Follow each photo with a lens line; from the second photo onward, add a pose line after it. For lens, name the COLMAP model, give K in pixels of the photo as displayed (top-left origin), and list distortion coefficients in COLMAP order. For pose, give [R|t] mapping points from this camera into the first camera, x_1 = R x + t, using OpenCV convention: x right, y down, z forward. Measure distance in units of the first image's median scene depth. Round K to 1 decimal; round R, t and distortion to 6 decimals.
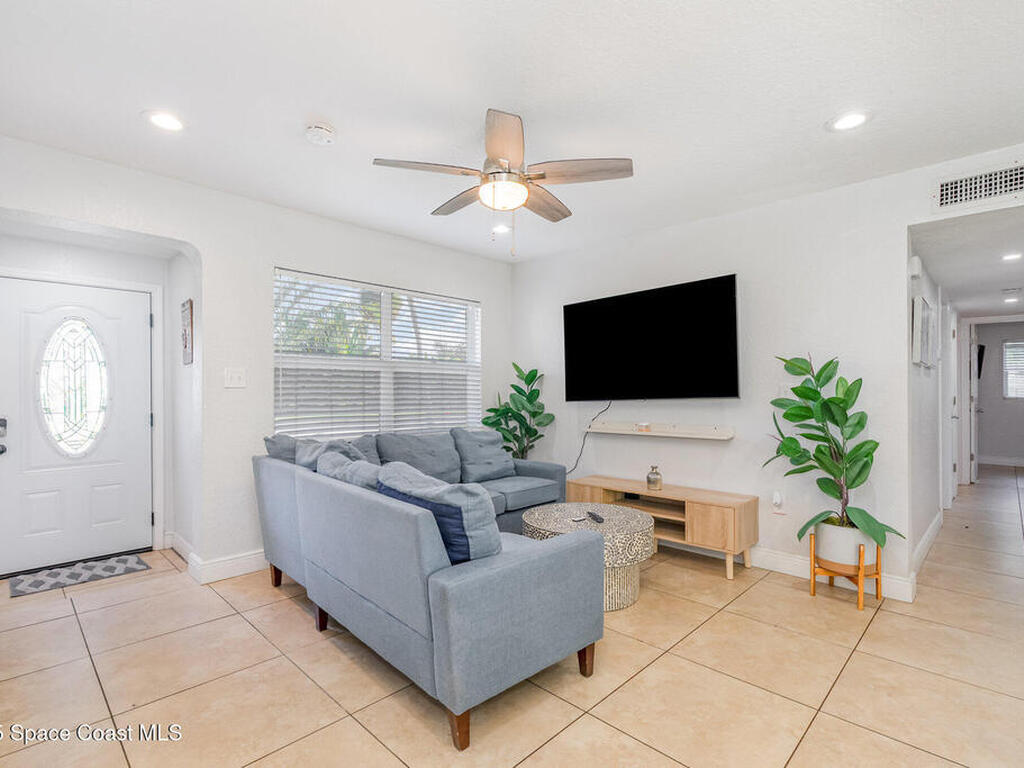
lens RADIAL K [[506.3, 0, 507.7], [0, 506.3, 387.2], [0, 0, 1]] dist [-0.010334, 0.002369]
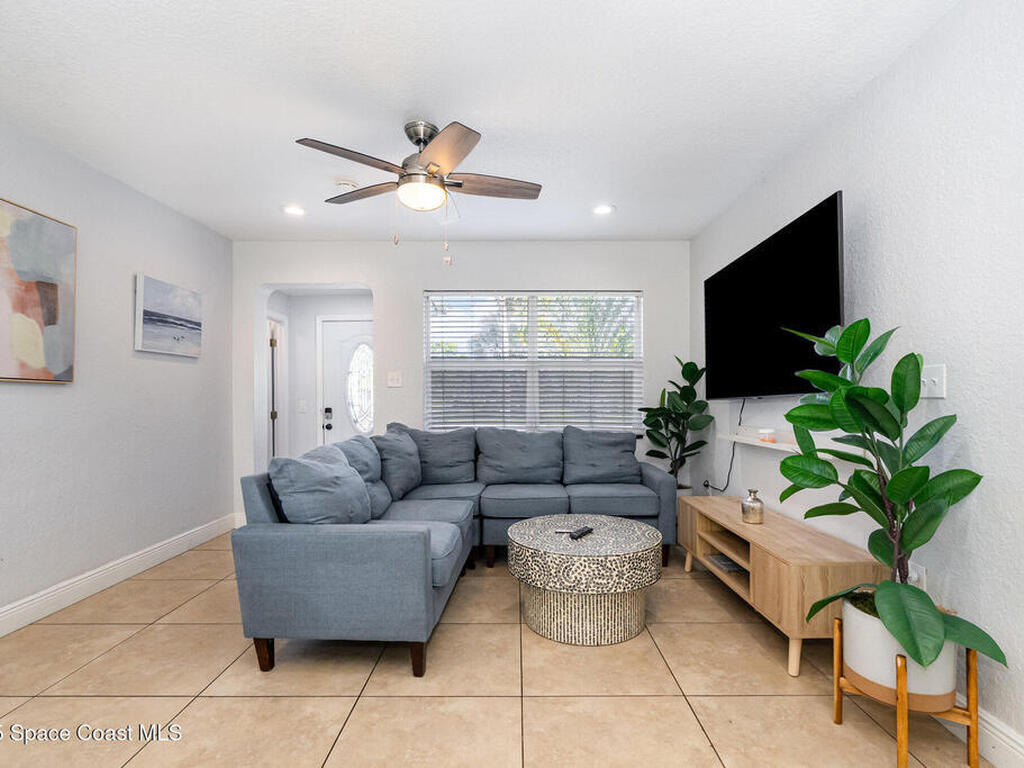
lens RADIAL K [[506.3, 0, 521.0], [0, 506.3, 394.6], [0, 0, 1]] dist [-0.010334, 0.002369]
pose [[0.707714, -0.008136, -0.706452, 0.647511], [0.011003, 0.999939, -0.000493, 0.023864], [0.706413, -0.007424, 0.707761, 0.307681]]
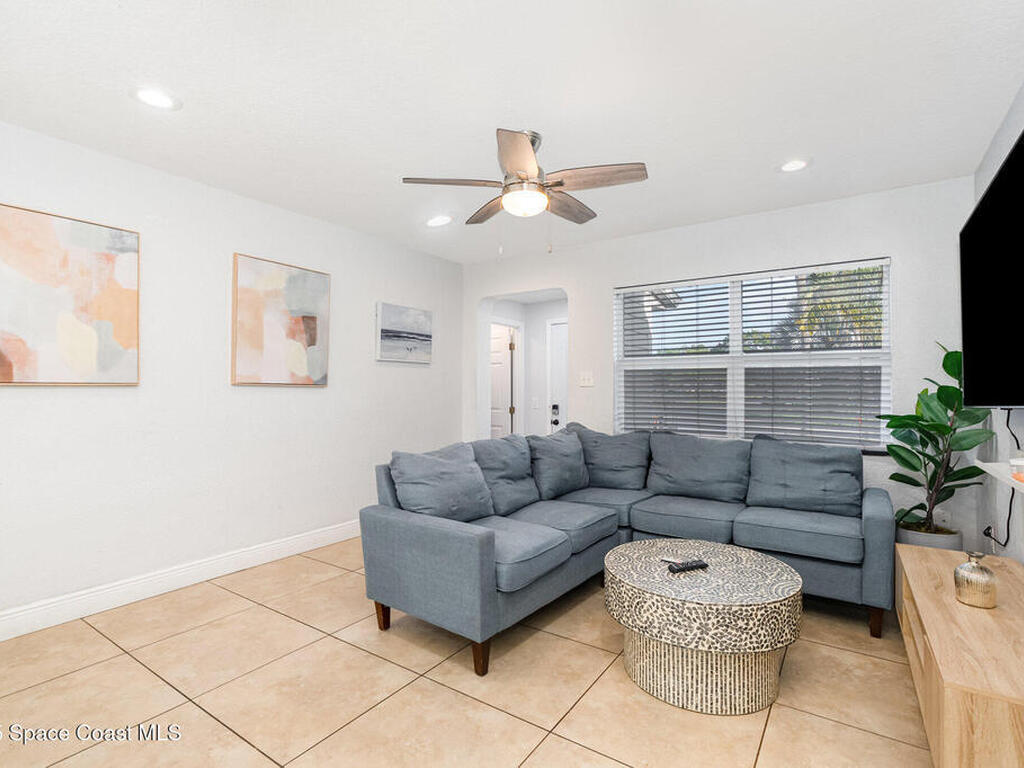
lens RADIAL K [[506.3, 0, 520.7], [0, 506.3, 382.5], [0, 0, 1]] dist [-0.010334, 0.002369]
pose [[0.190071, -0.018349, -0.981599, 0.760949], [0.007549, 0.999823, -0.017228, 0.010678], [0.981741, -0.004135, 0.190176, 0.590941]]
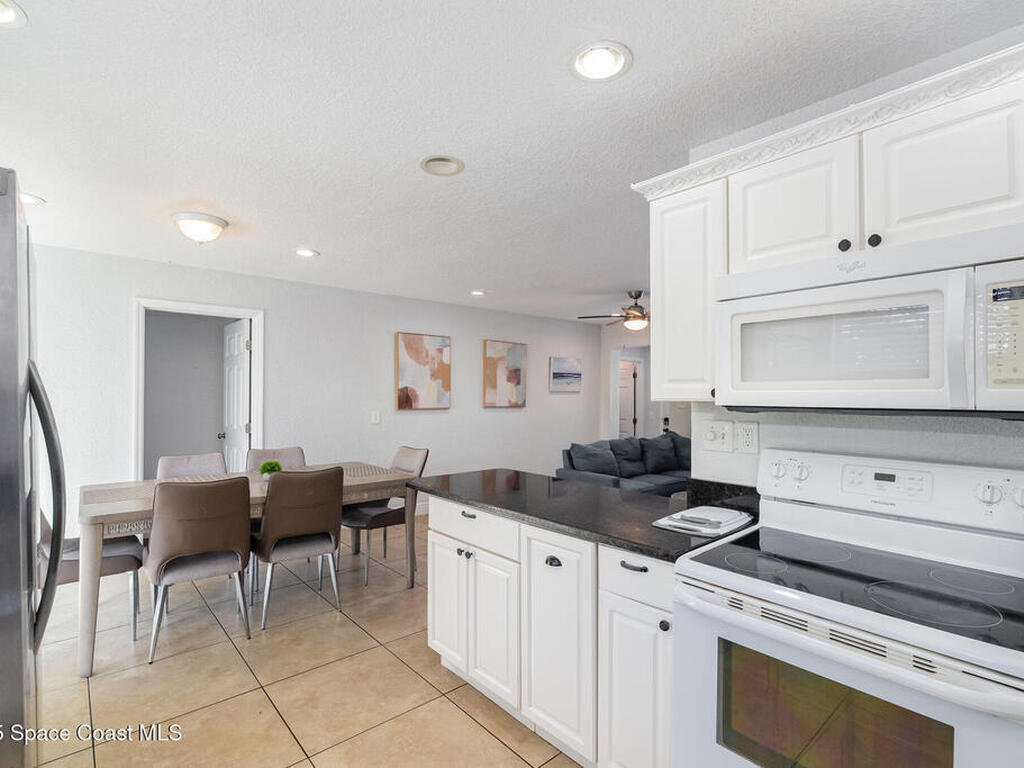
lens RADIAL K [[506.3, 0, 514.0], [0, 506.3, 390.9], [0, 0, 1]] dist [-0.010334, 0.002369]
pose [[-0.074453, -0.009976, -0.997175, 1.615437], [-0.000055, 0.999950, -0.009999, -0.051217], [0.997225, -0.000690, -0.074450, 0.481677]]
